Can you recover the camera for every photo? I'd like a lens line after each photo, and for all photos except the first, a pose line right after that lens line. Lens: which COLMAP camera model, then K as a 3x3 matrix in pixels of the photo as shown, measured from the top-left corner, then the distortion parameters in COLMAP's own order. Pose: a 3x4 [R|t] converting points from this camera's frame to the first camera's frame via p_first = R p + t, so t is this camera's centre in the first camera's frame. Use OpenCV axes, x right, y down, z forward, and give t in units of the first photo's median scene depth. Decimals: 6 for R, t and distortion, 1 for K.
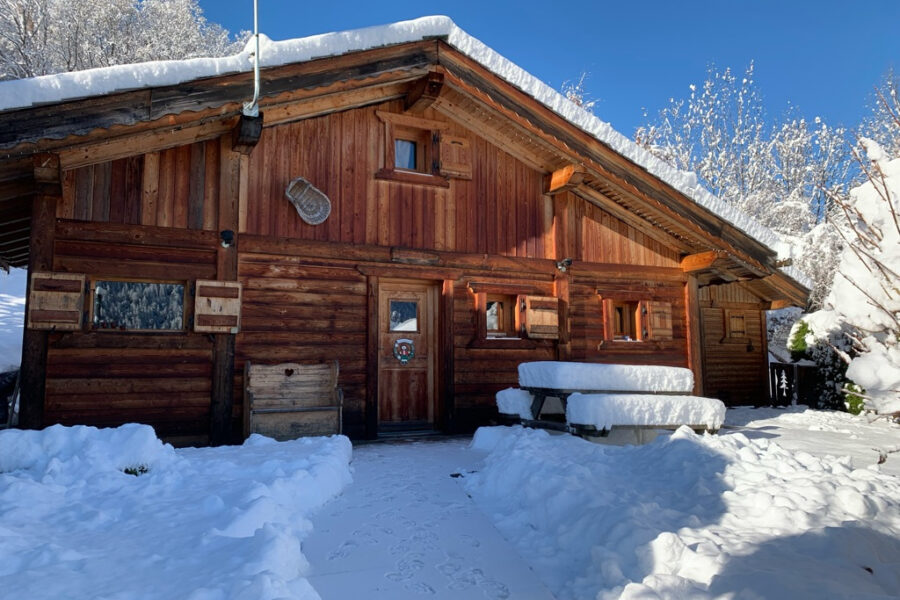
lens RADIAL K [[691.4, 0, 461.7], [0, 691.4, 289.8], [0, 0, 1]] dist [0.098915, -0.131499]
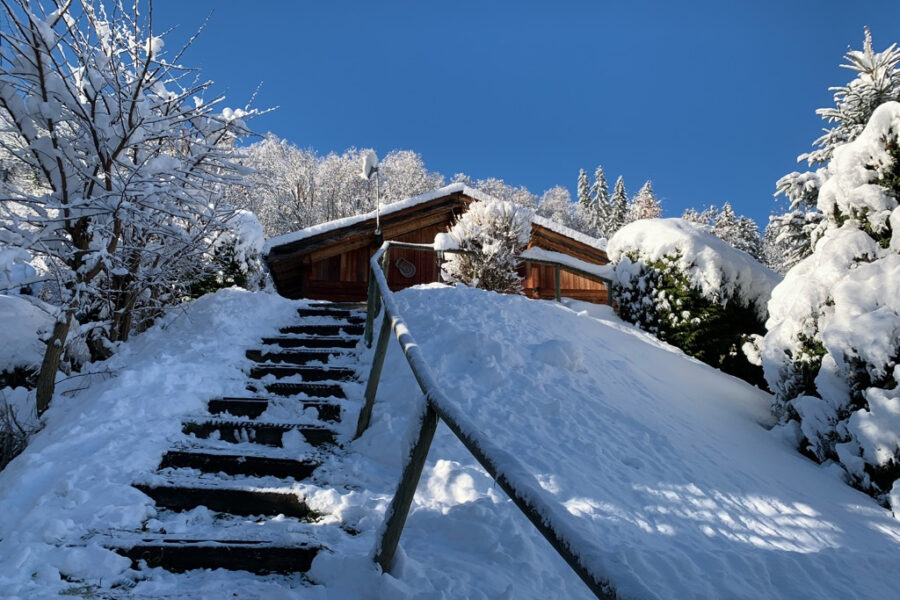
lens RADIAL K [[691.4, 0, 461.7], [0, 691.4, 289.8], [0, 0, 1]] dist [0.098915, -0.131499]
pose [[0.945837, -0.088683, -0.312296, 0.573739], [0.037820, 0.985515, -0.165316, 0.285957], [0.322433, 0.144551, 0.935490, -0.930986]]
